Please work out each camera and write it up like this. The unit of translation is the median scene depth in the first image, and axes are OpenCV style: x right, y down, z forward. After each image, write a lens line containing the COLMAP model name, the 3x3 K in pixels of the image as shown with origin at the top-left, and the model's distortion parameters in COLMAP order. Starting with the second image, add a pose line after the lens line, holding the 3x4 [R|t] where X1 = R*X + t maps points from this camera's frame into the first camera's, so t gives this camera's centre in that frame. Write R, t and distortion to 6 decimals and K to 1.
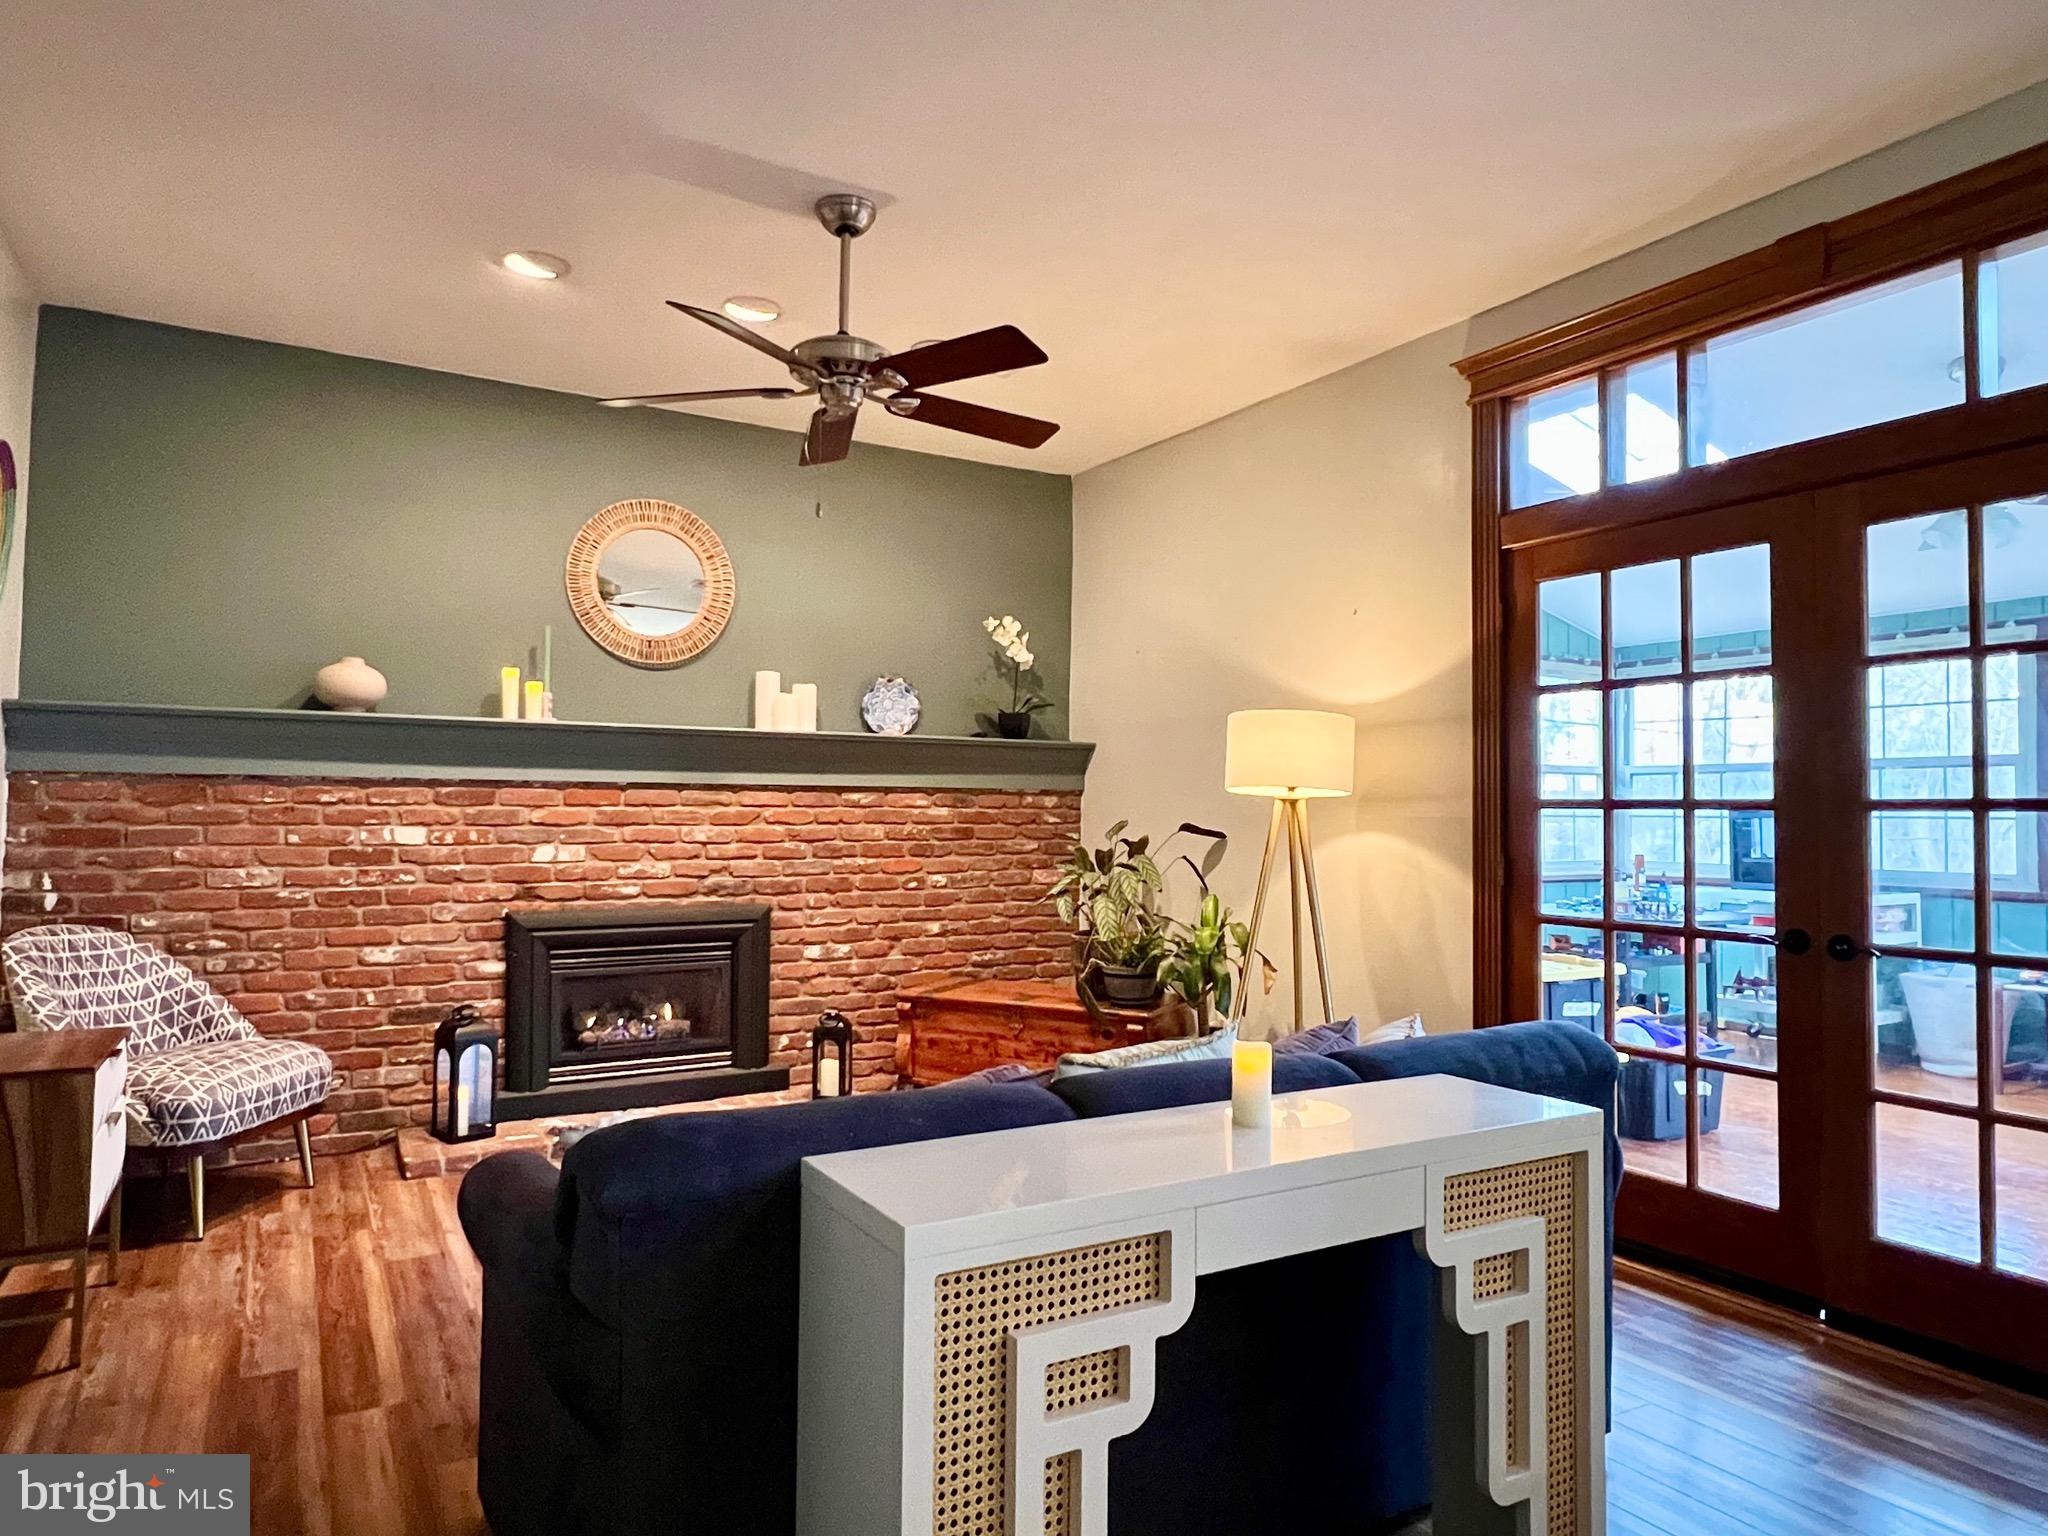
lens RADIAL K [[1244.6, 0, 1024.0], [0, 1244.6, 768.0], [0, 0, 1]] dist [-0.007976, -0.005026]
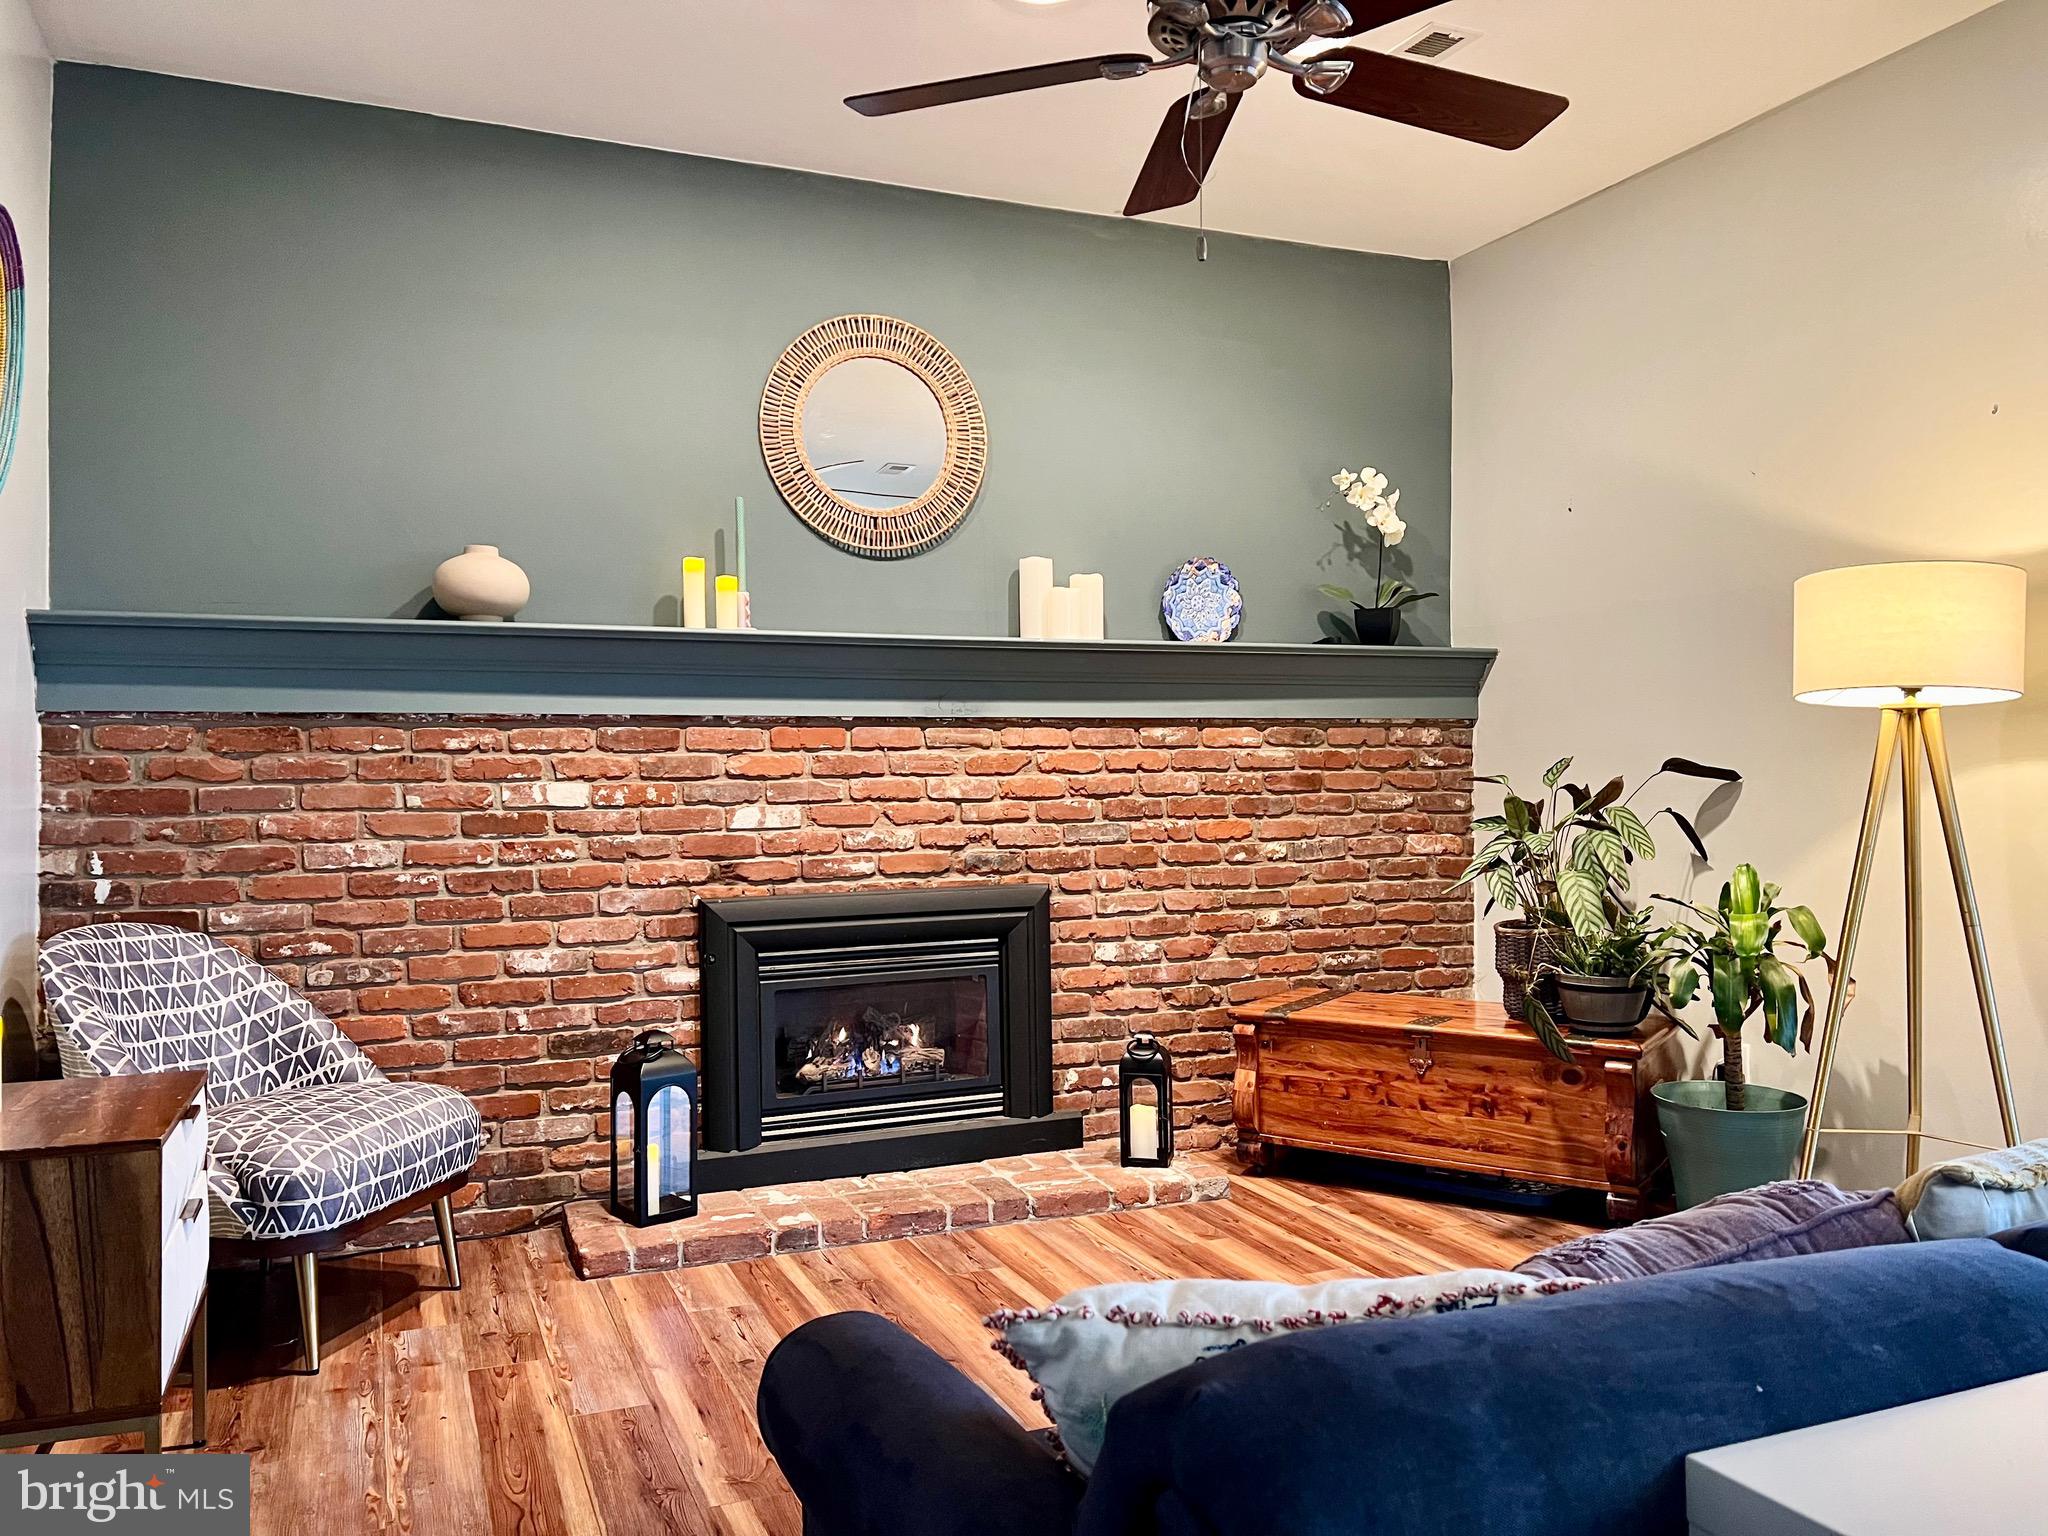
lens RADIAL K [[1538.5, 0, 1024.0], [0, 1538.5, 768.0], [0, 0, 1]] dist [0.072317, -0.104200]
pose [[0.989965, -0.020549, -0.139811, -0.107860], [0.024514, 0.999343, 0.026696, 0.021501], [0.139171, -0.029855, 0.989818, 0.150906]]
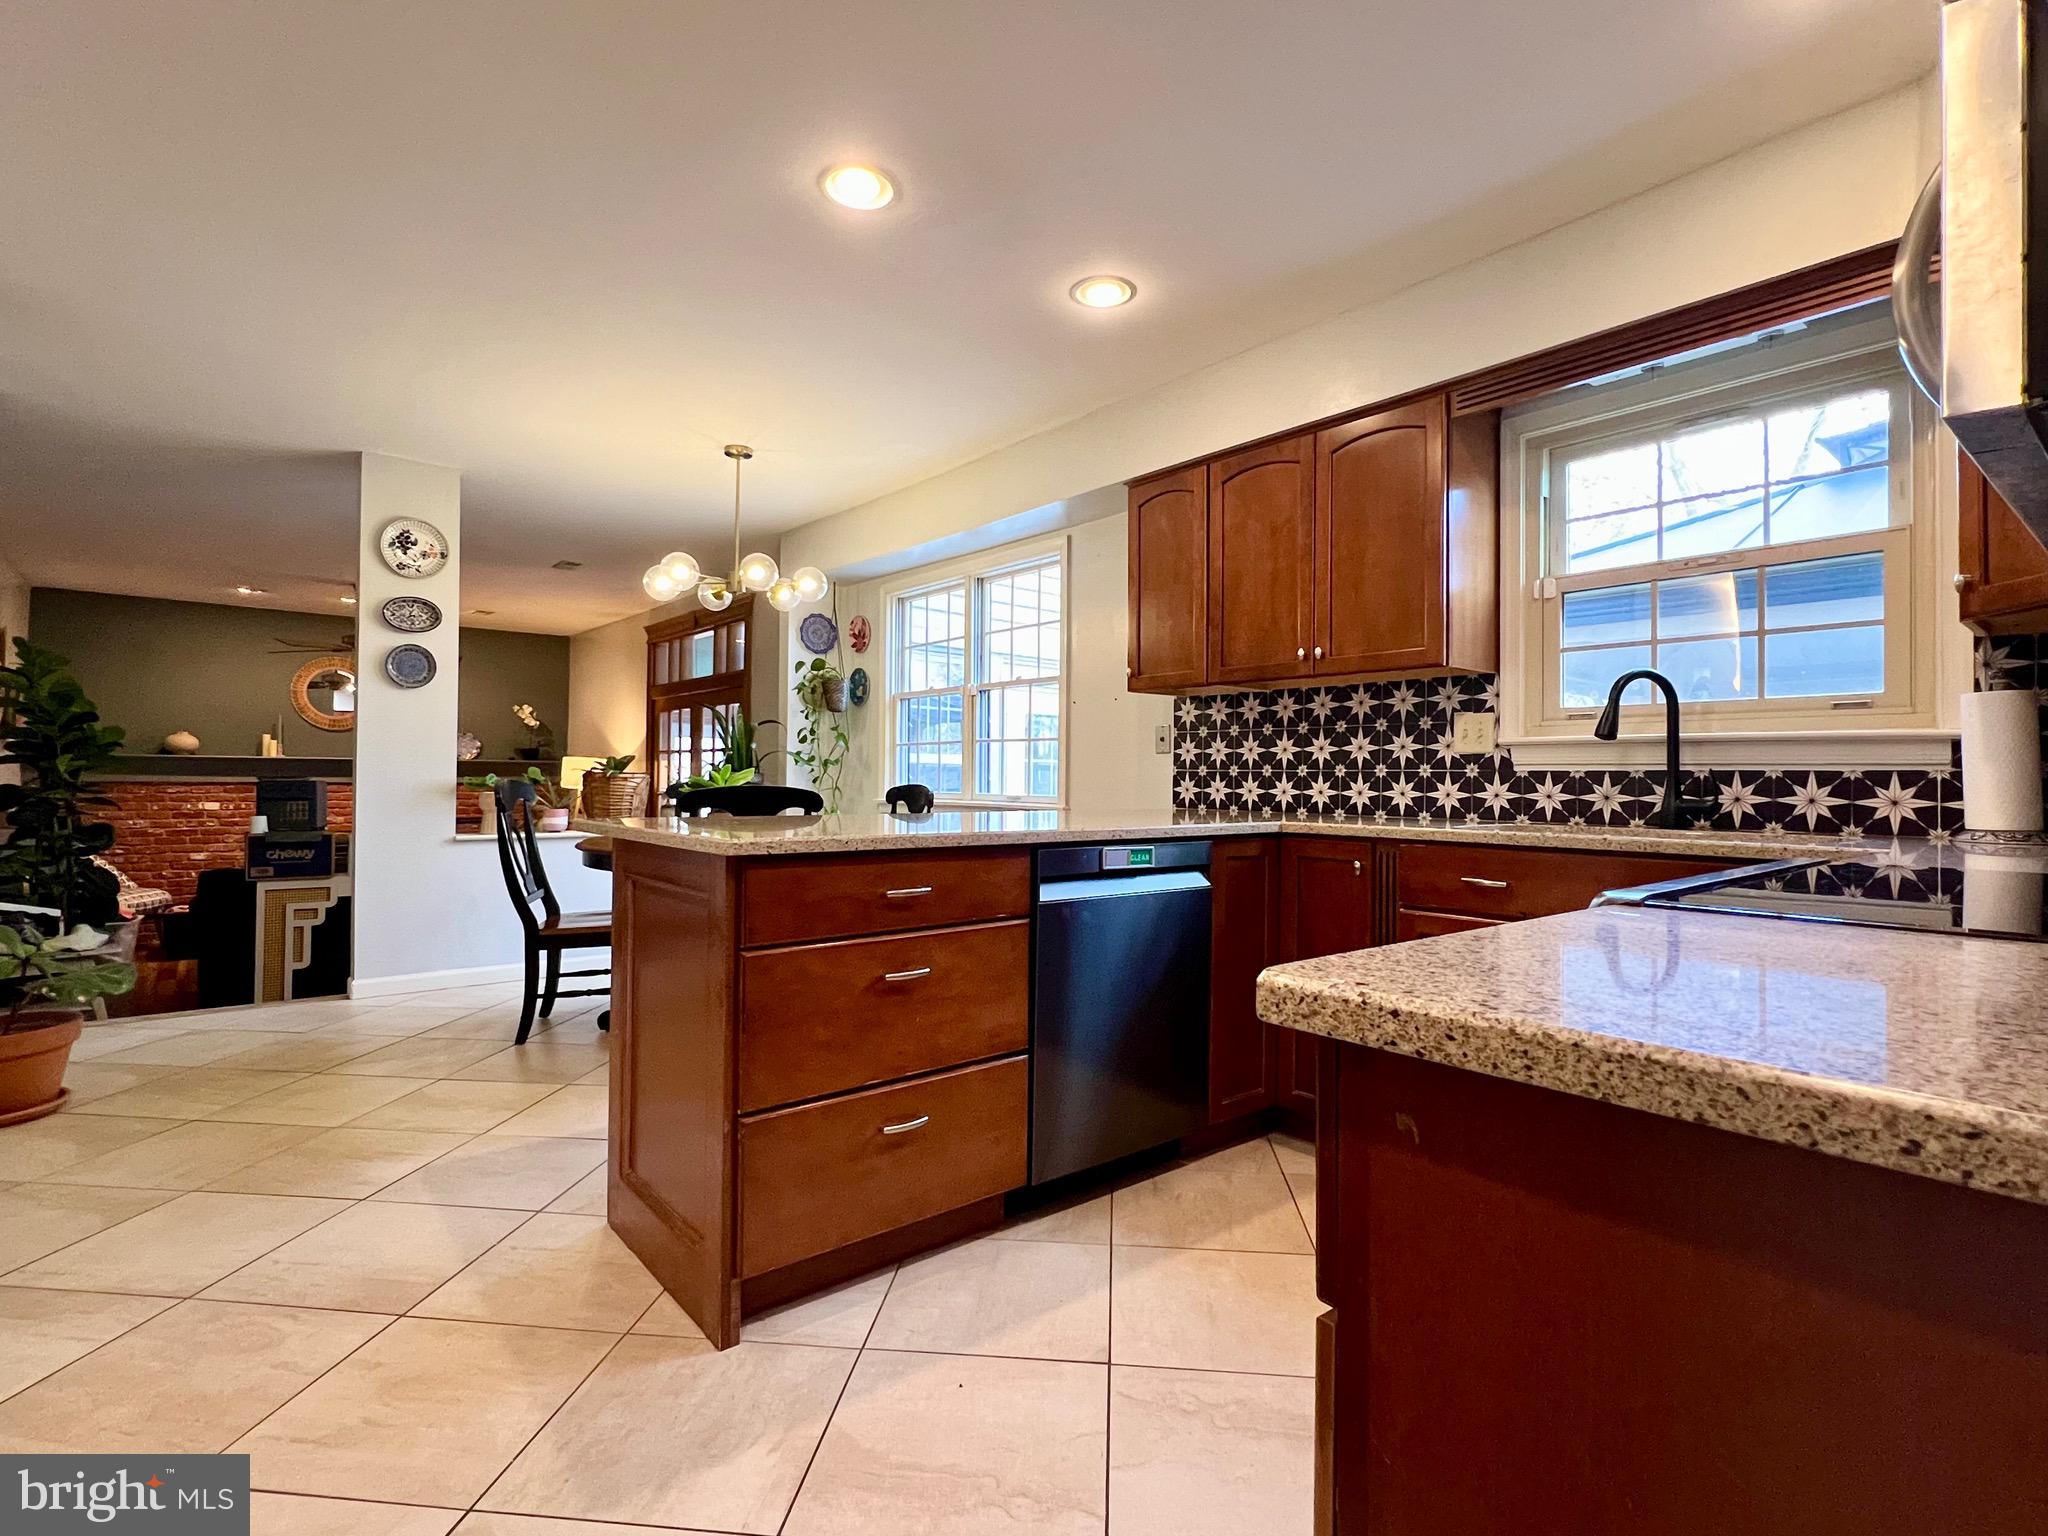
lens RADIAL K [[990.7, 0, 1024.0], [0, 990.7, 768.0], [0, 0, 1]] dist [0.000576, -0.000402]
pose [[0.987718, 0.001290, 0.156239, 0.741418], [-0.005171, 0.999688, 0.024439, -0.072573], [-0.156159, -0.024947, 0.987417, -1.108689]]
